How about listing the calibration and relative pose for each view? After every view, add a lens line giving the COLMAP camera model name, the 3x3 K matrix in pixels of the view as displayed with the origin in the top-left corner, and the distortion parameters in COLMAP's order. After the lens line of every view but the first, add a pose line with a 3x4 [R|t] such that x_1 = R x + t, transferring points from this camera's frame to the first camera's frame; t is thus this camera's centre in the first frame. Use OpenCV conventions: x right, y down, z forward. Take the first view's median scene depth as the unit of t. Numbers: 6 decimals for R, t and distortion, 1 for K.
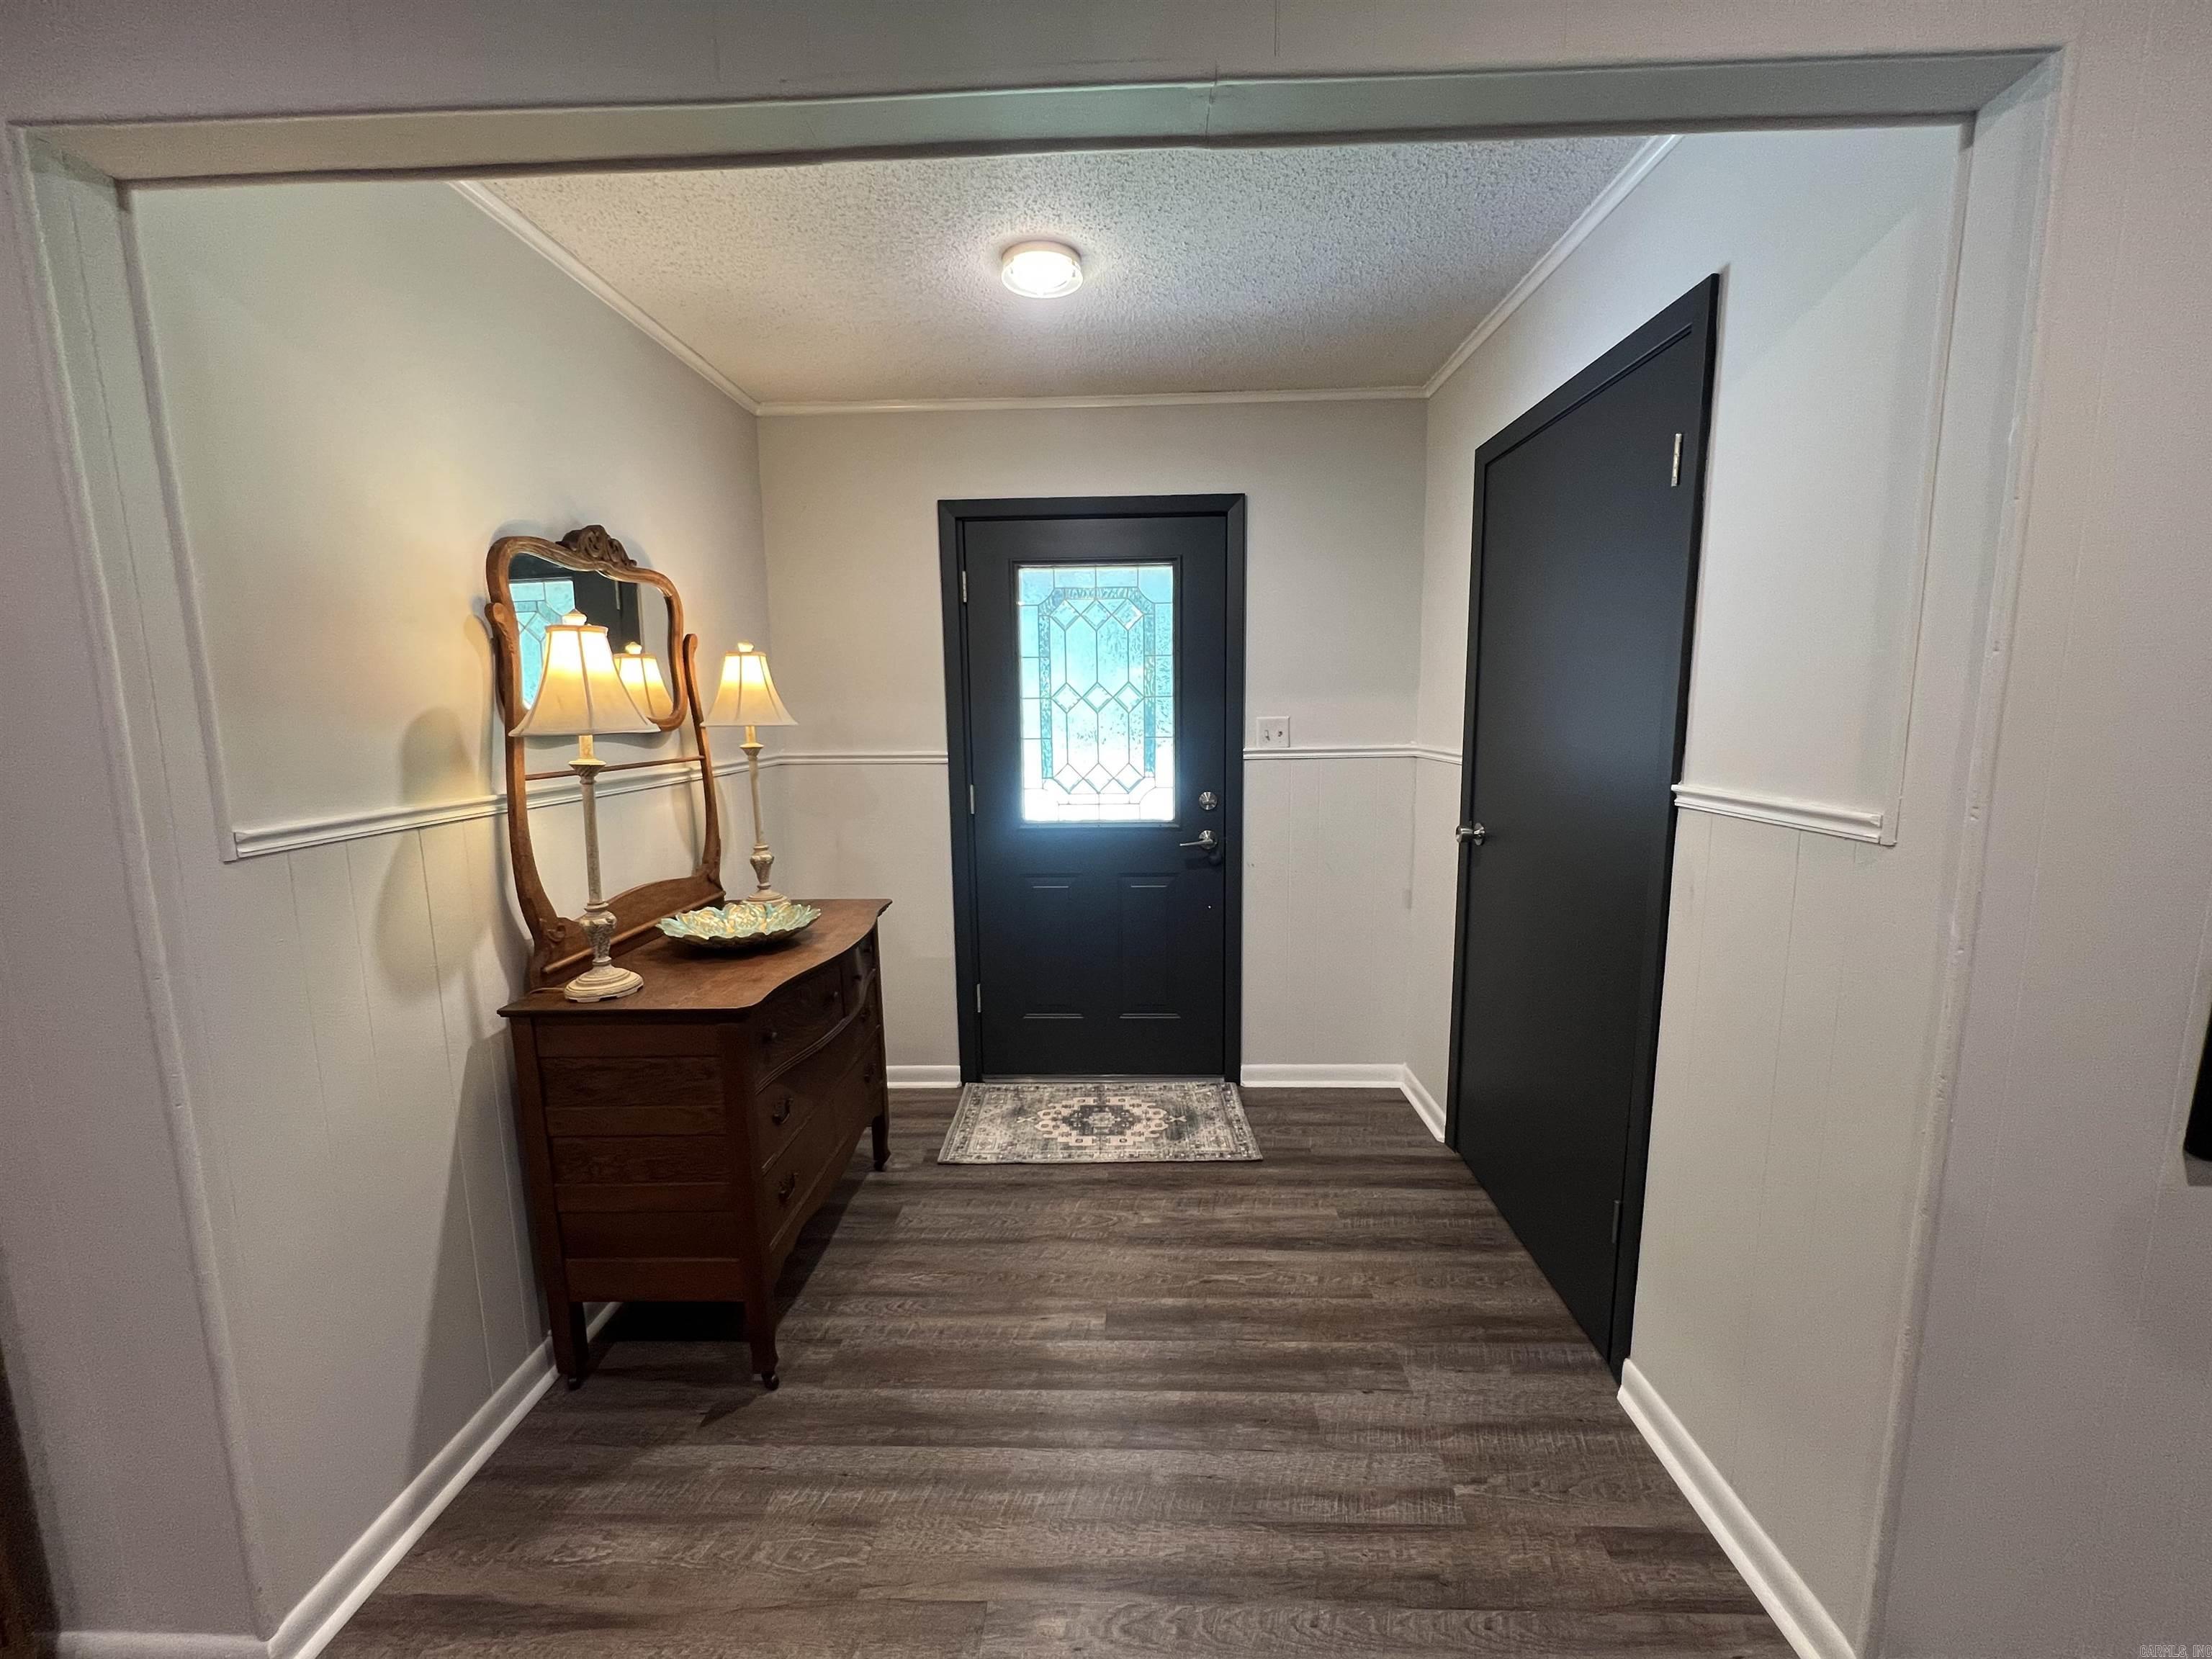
lens RADIAL K [[885.0, 0, 1112.2], [0, 885.0, 830.8], [0, 0, 1]] dist [-0.002220, 0.000169]
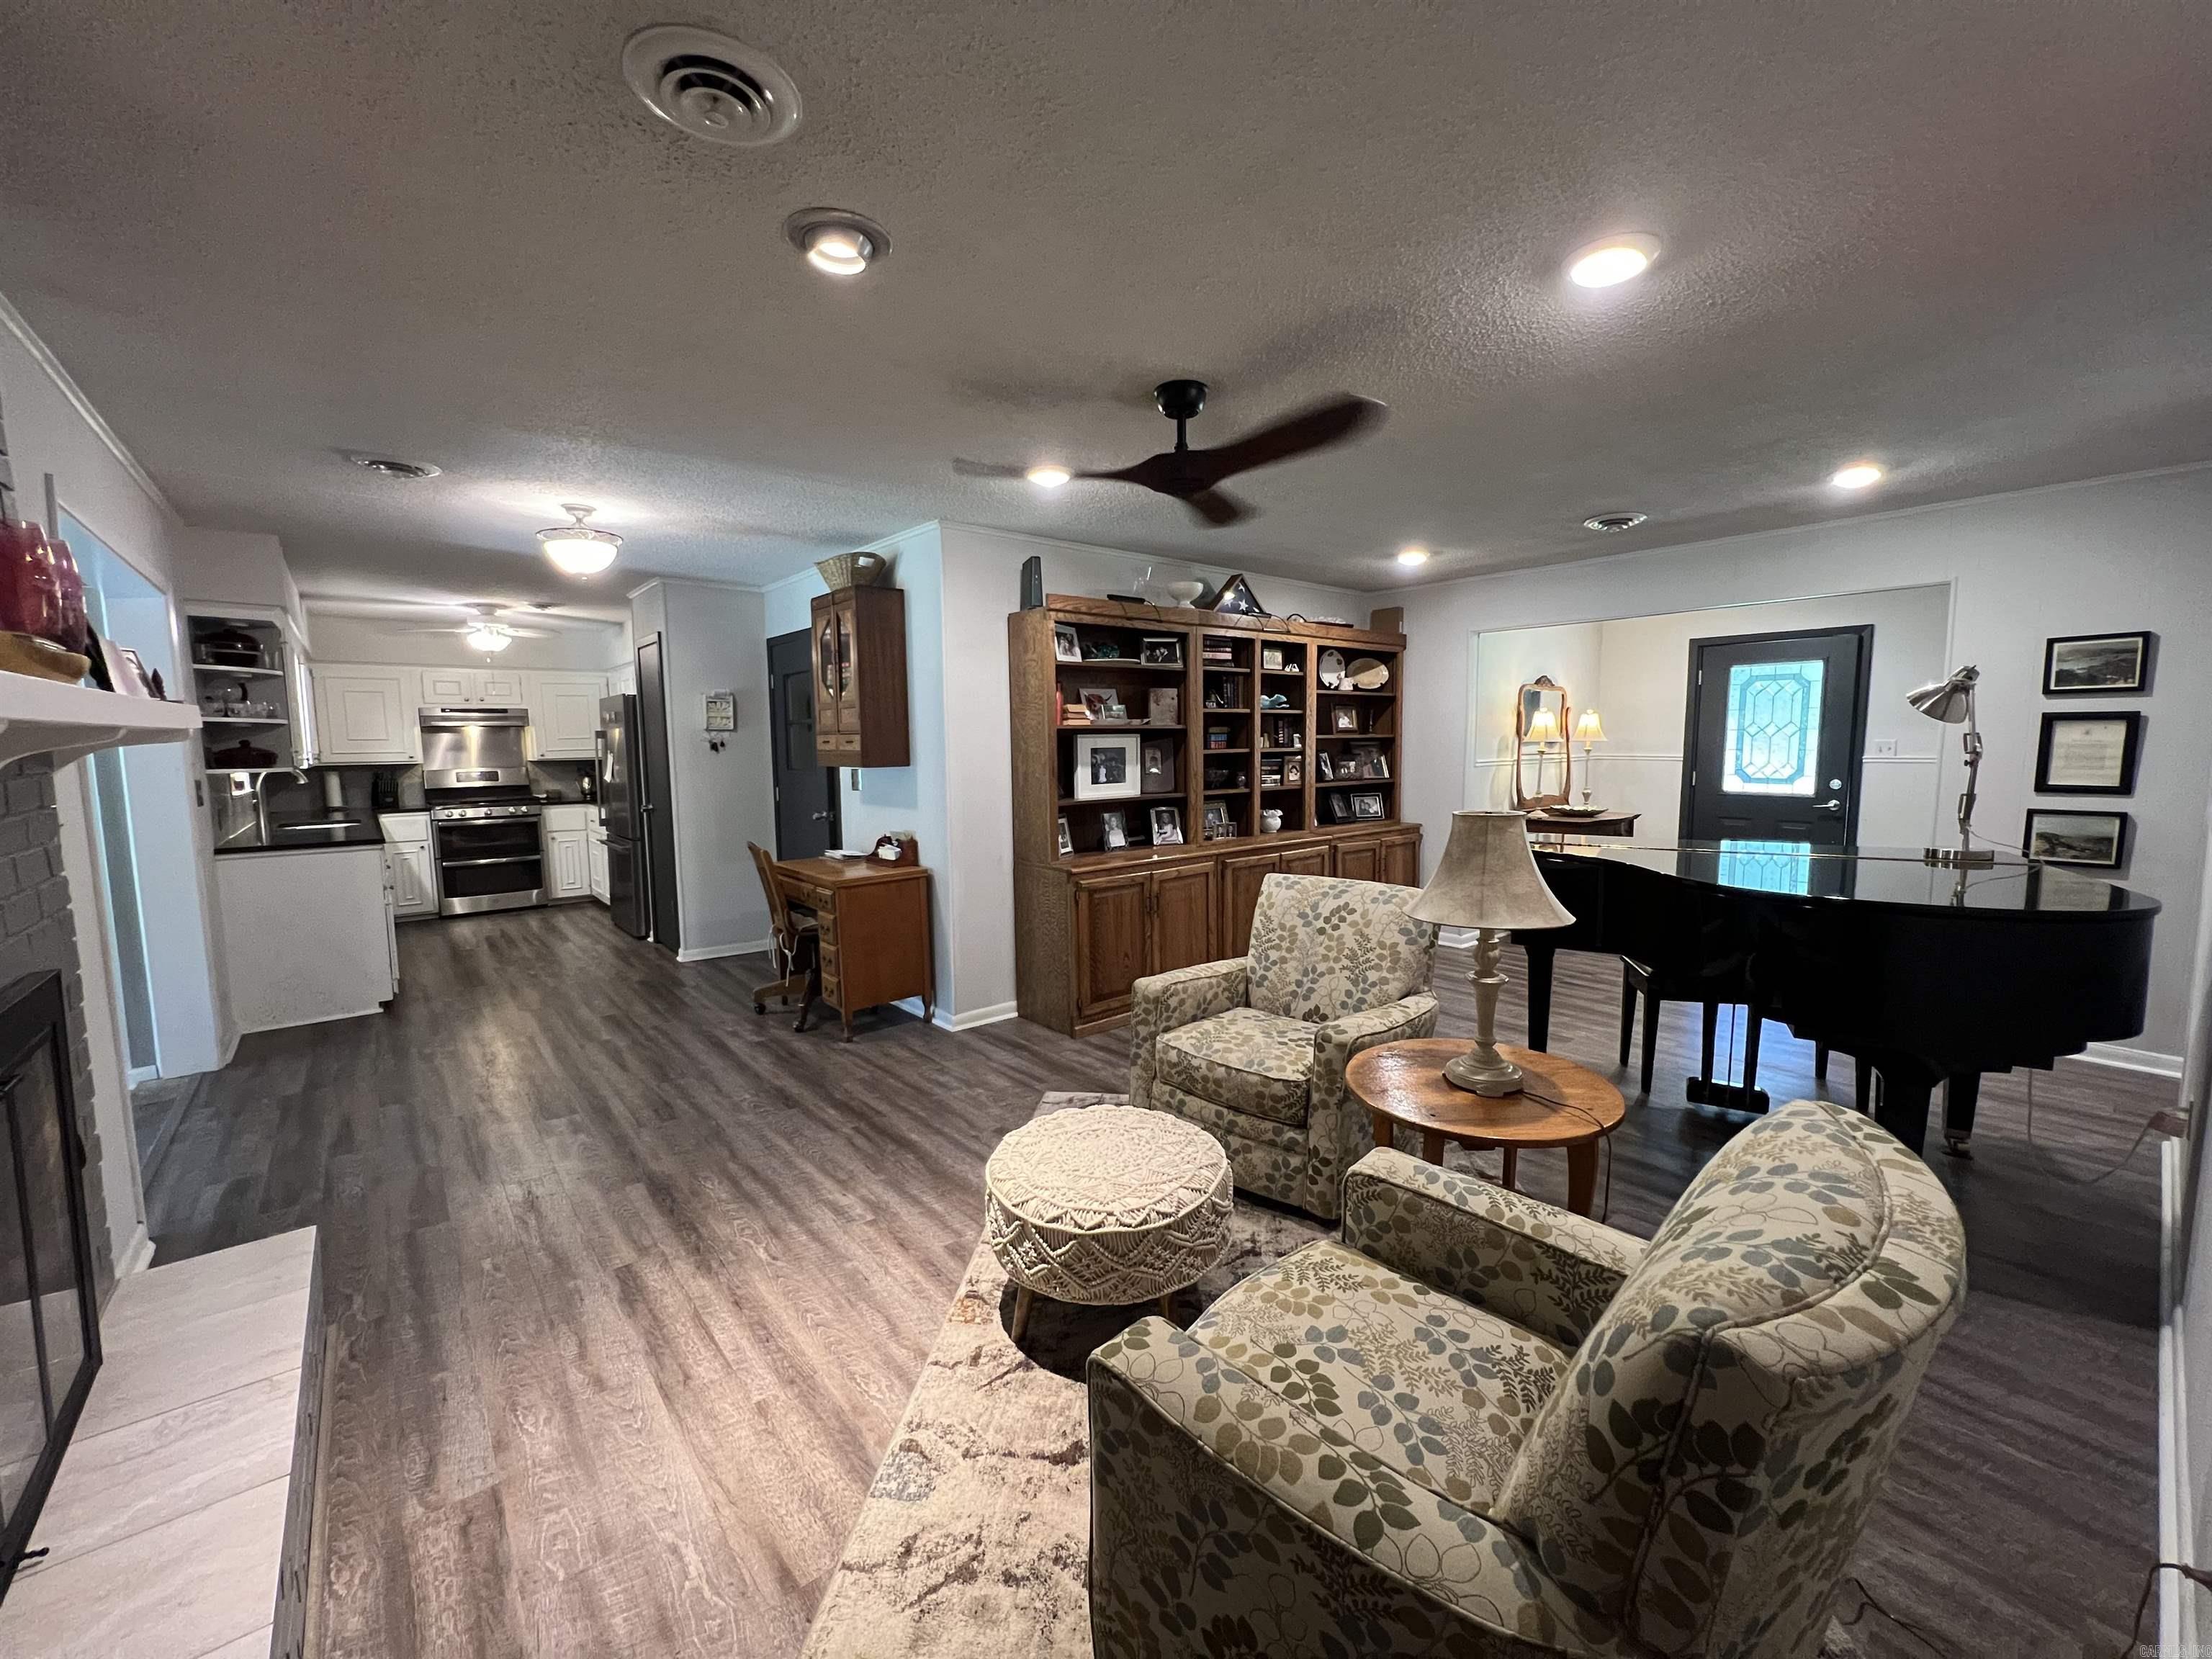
lens RADIAL K [[885.6, 0, 1109.2], [0, 885.6, 831.7], [0, 0, 1]] dist [-0.002344, 0.000488]
pose [[0.664698, 0.084166, -0.742356, 0.505631], [-0.103317, 0.994443, 0.020238, 0.198743], [0.739934, 0.063246, 0.669699, -1.467527]]
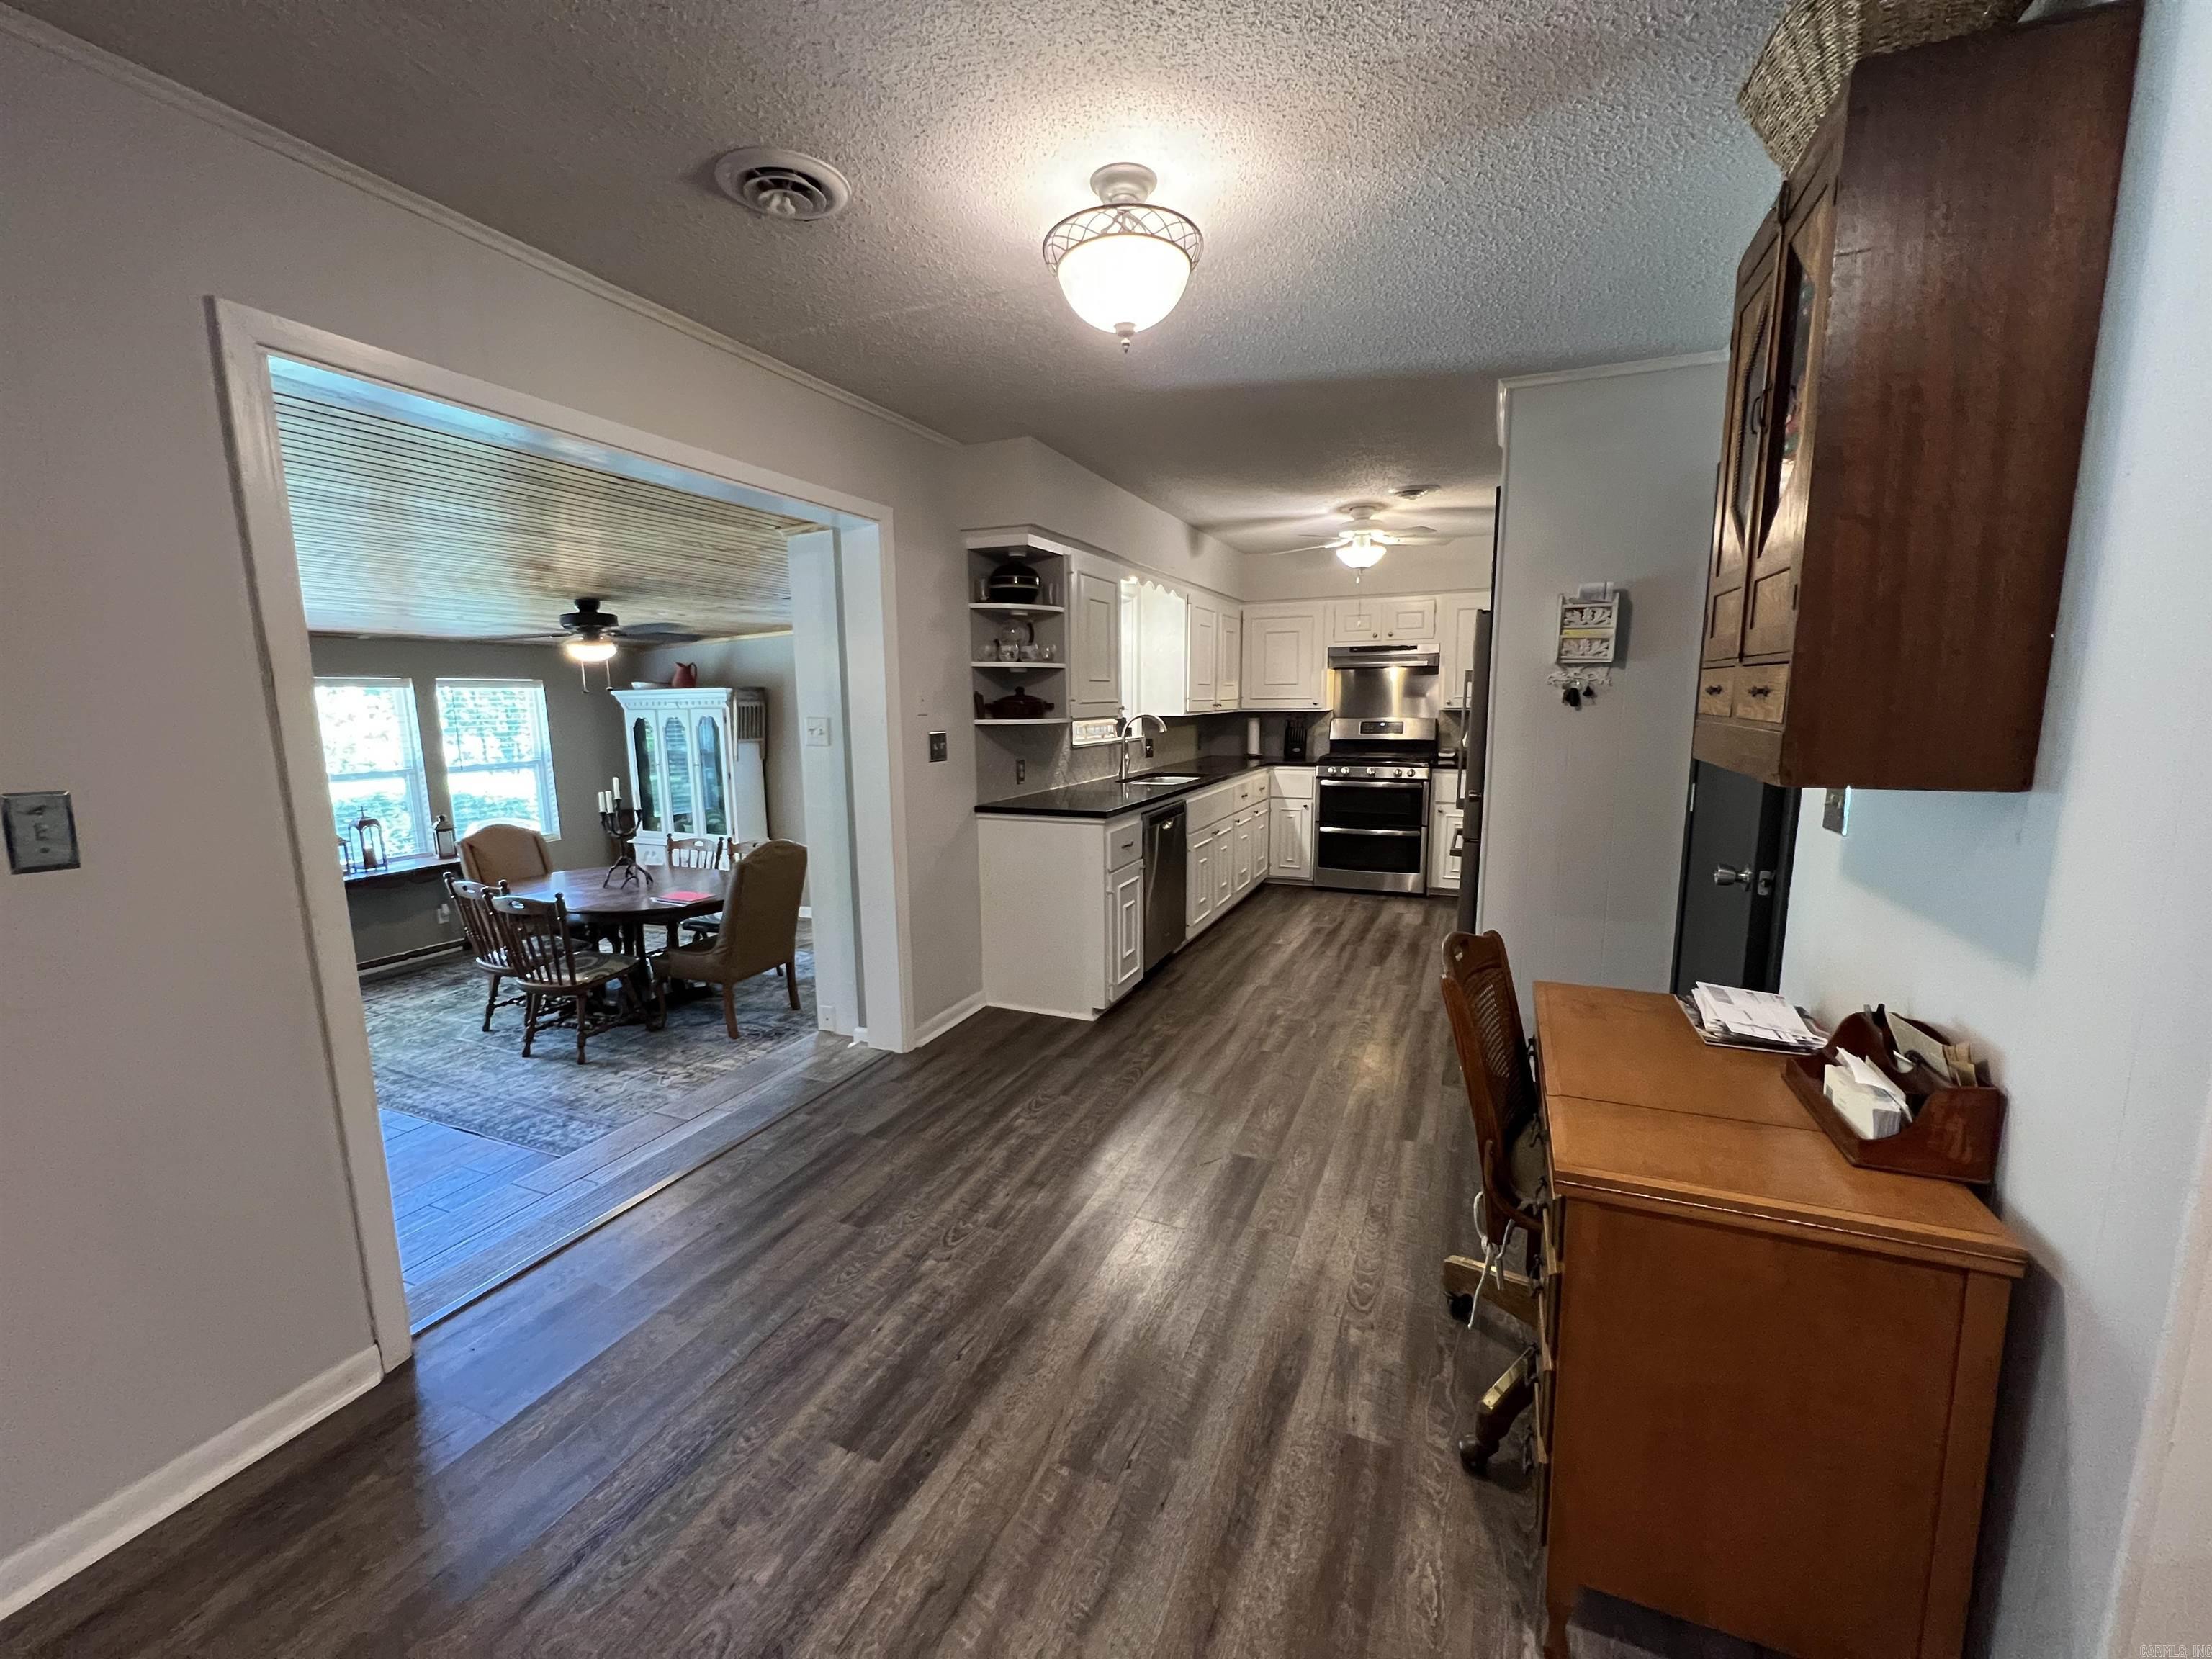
lens RADIAL K [[885.6, 0, 1109.2], [0, 885.6, 831.7], [0, 0, 1]] dist [-0.002344, 0.000488]
pose [[-0.370774, 0.161056, -0.914652, -0.356303], [-0.114094, 0.969490, 0.216962, 0.134159], [0.921688, 0.184800, -0.341087, -0.948119]]
